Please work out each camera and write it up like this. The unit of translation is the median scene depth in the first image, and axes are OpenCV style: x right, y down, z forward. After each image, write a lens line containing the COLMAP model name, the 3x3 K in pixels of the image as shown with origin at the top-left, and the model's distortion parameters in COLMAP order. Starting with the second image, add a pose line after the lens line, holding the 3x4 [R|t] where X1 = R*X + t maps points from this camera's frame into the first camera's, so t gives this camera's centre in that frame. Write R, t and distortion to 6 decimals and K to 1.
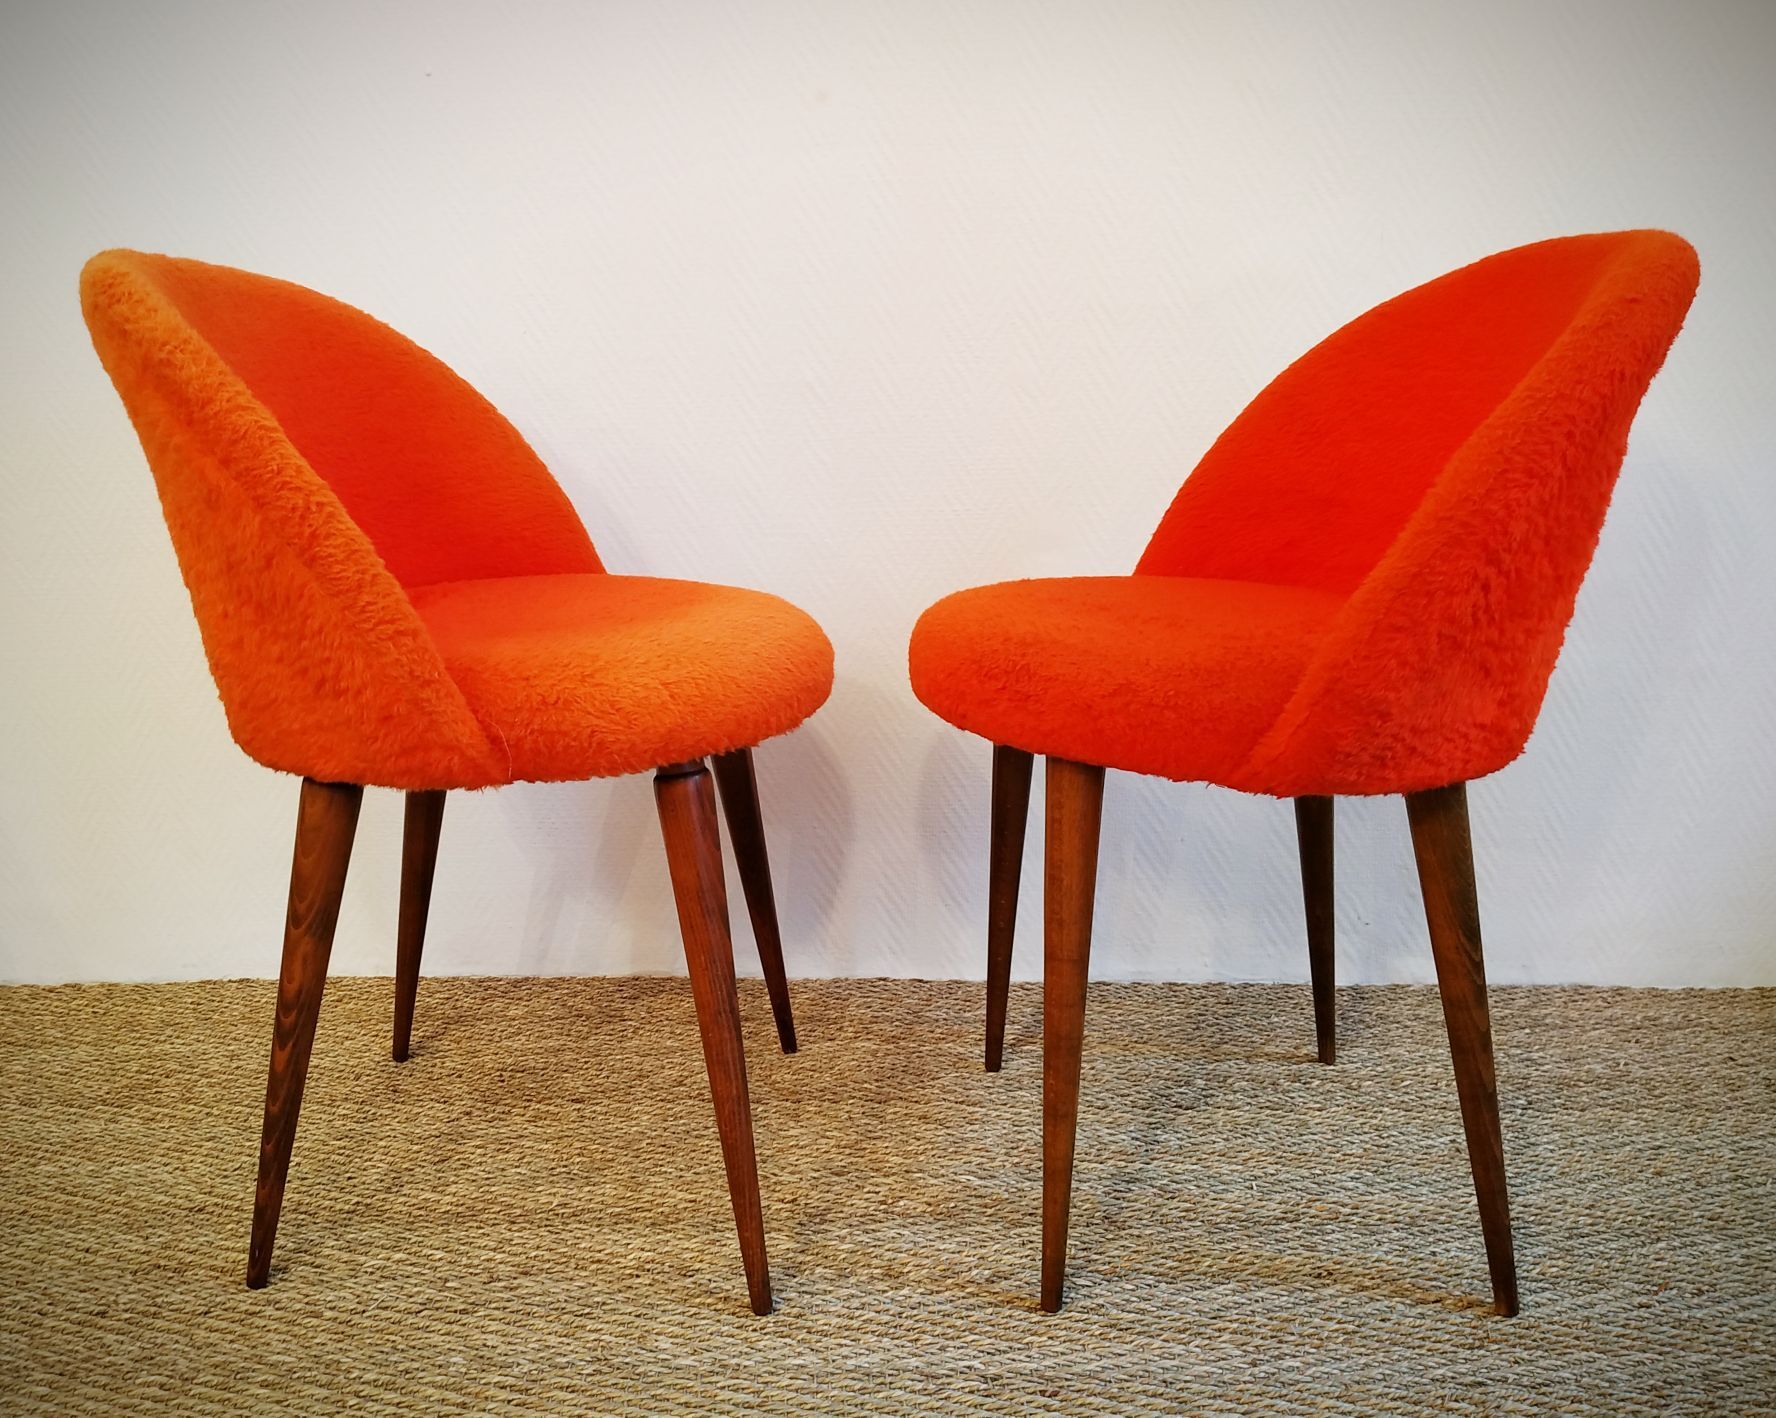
lens RADIAL K [[1420.6, 0, 863.0], [0, 1420.6, 835.4], [0, 0, 1]] dist [-0.008877, -0.004162]
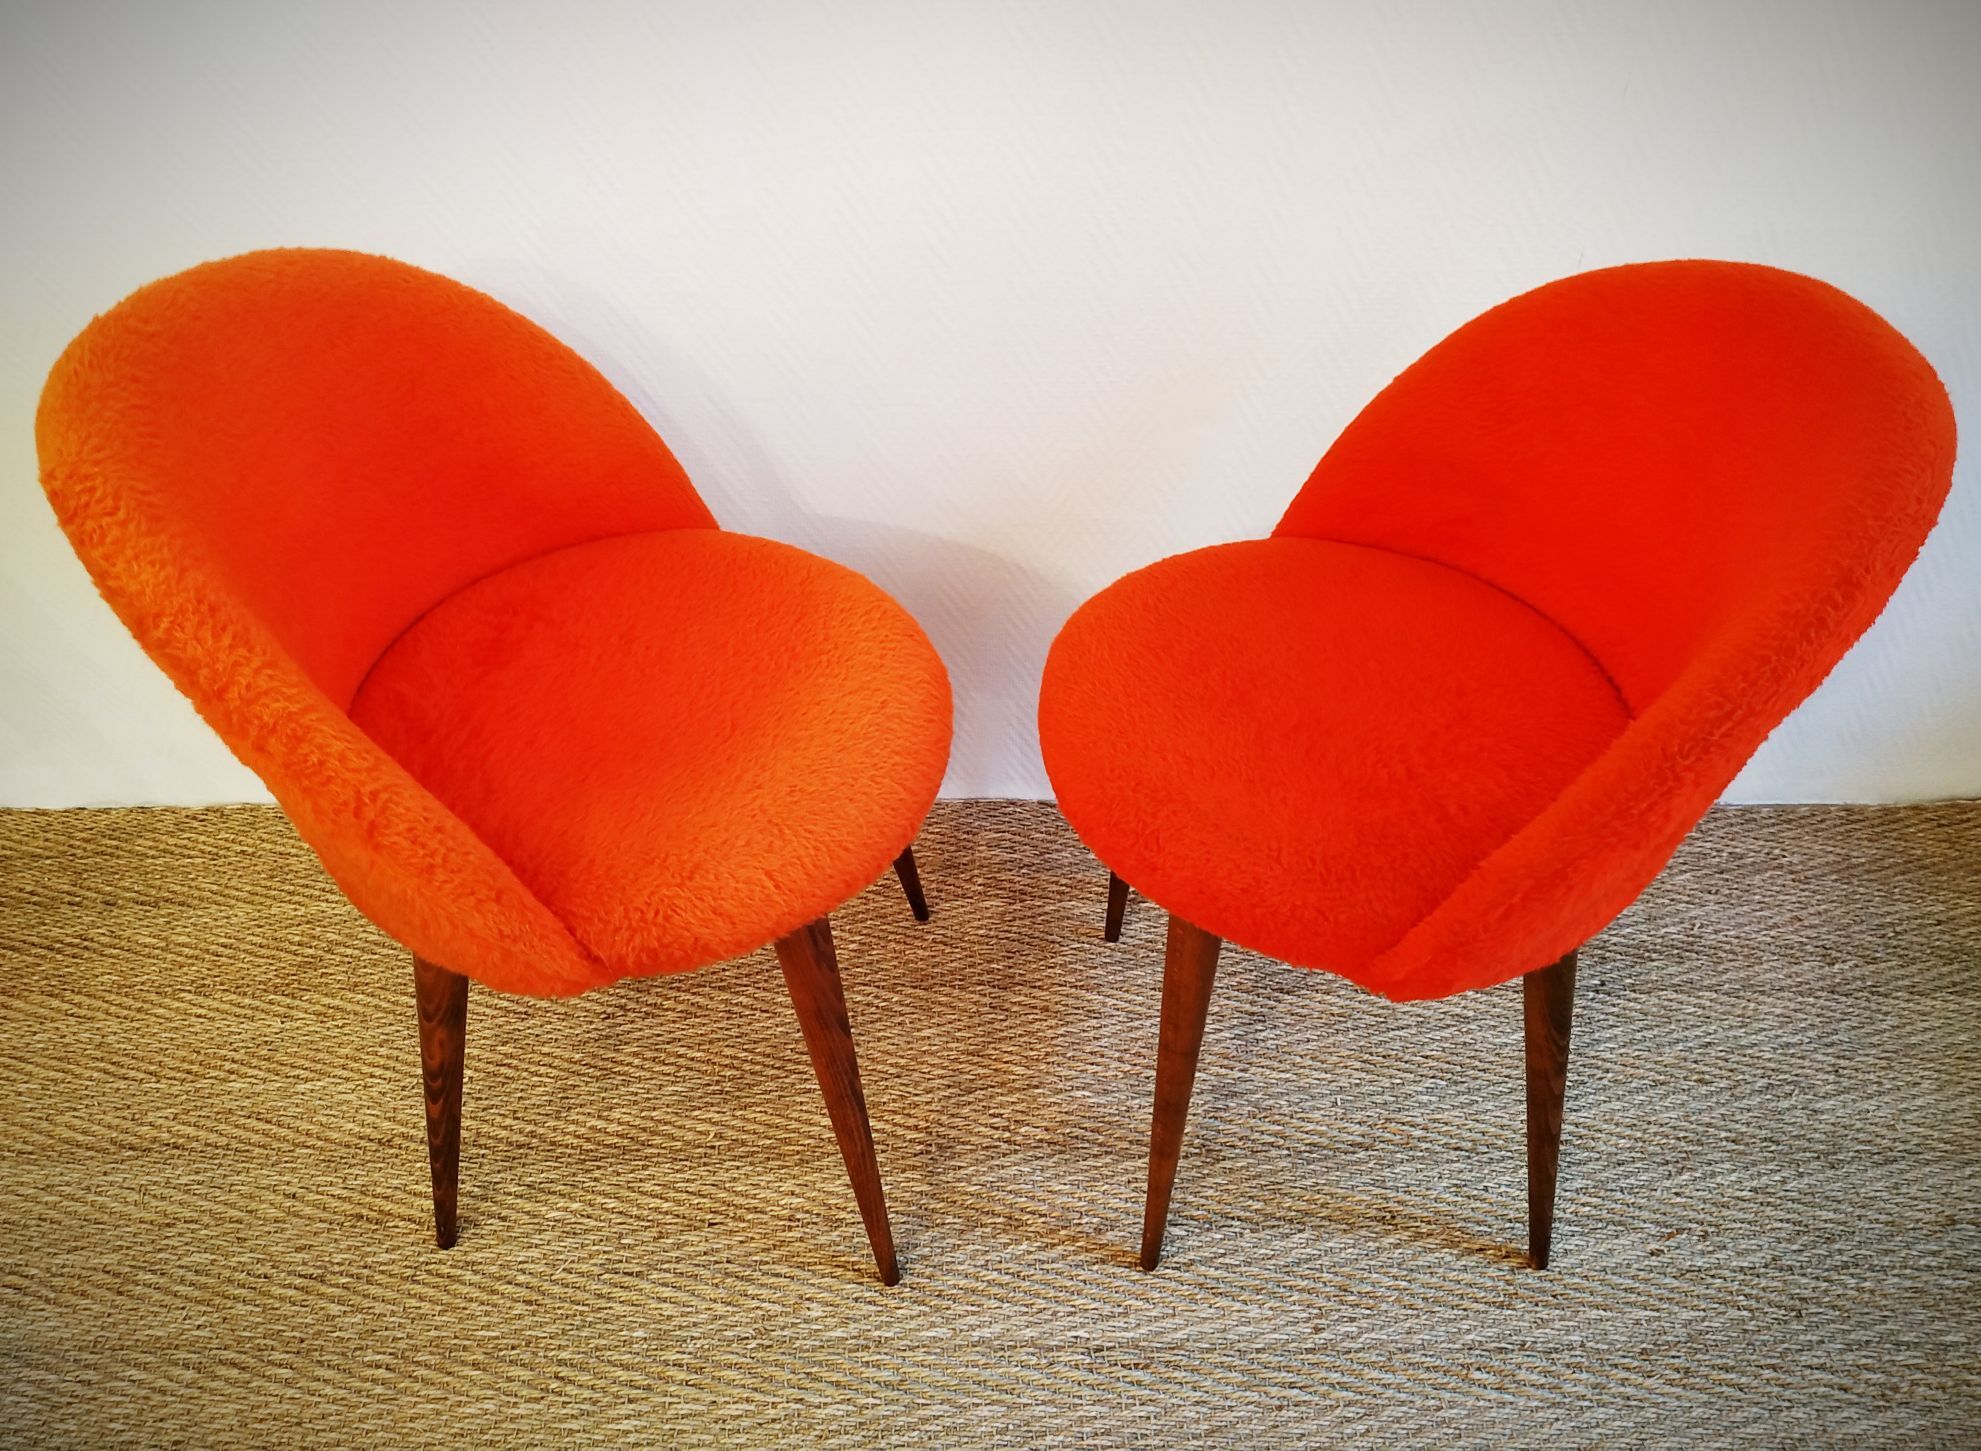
lens RADIAL K [[1372.0, 0, 1040.9], [0, 1372.0, 791.2], [0, 0, 1]] dist [-0.000919, -0.010381]
pose [[0.999584, 0.005549, 0.028300, 0.010164], [-0.017101, 0.904220, 0.426725, -0.492004], [-0.023222, -0.427032, 0.903938, 0.151831]]
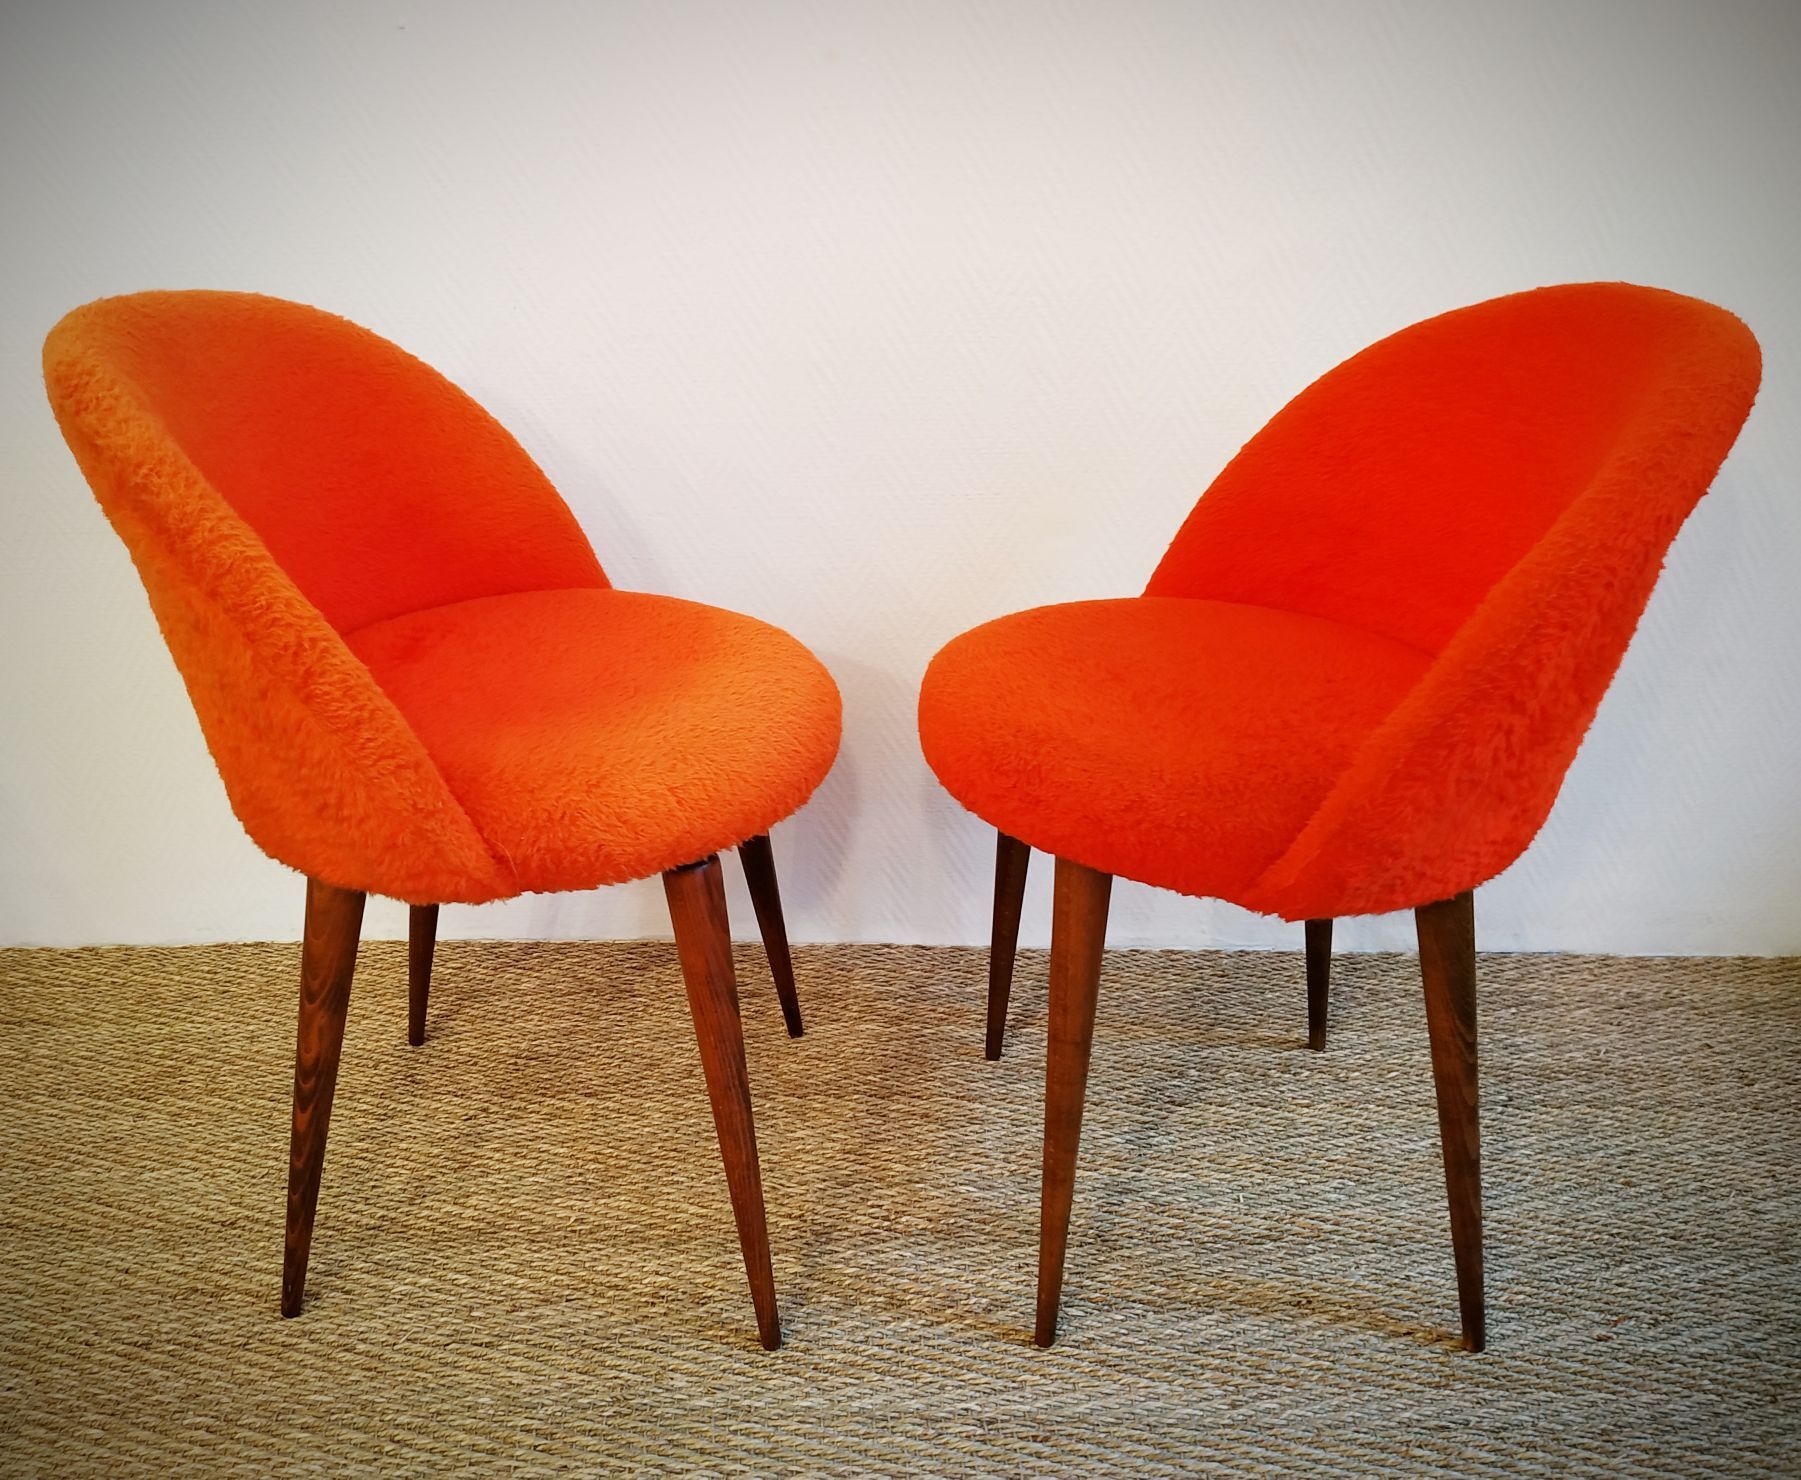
lens RADIAL K [[1405.6, 0, 871.0], [0, 1405.6, 831.1], [0, 0, 1]] dist [-0.015099, 0.007770]
pose [[0.999957, 0.007058, 0.005954, -0.005787], [-0.007912, 0.987345, 0.158390, -0.207106], [-0.004760, -0.158431, 0.987359, 0.027001]]
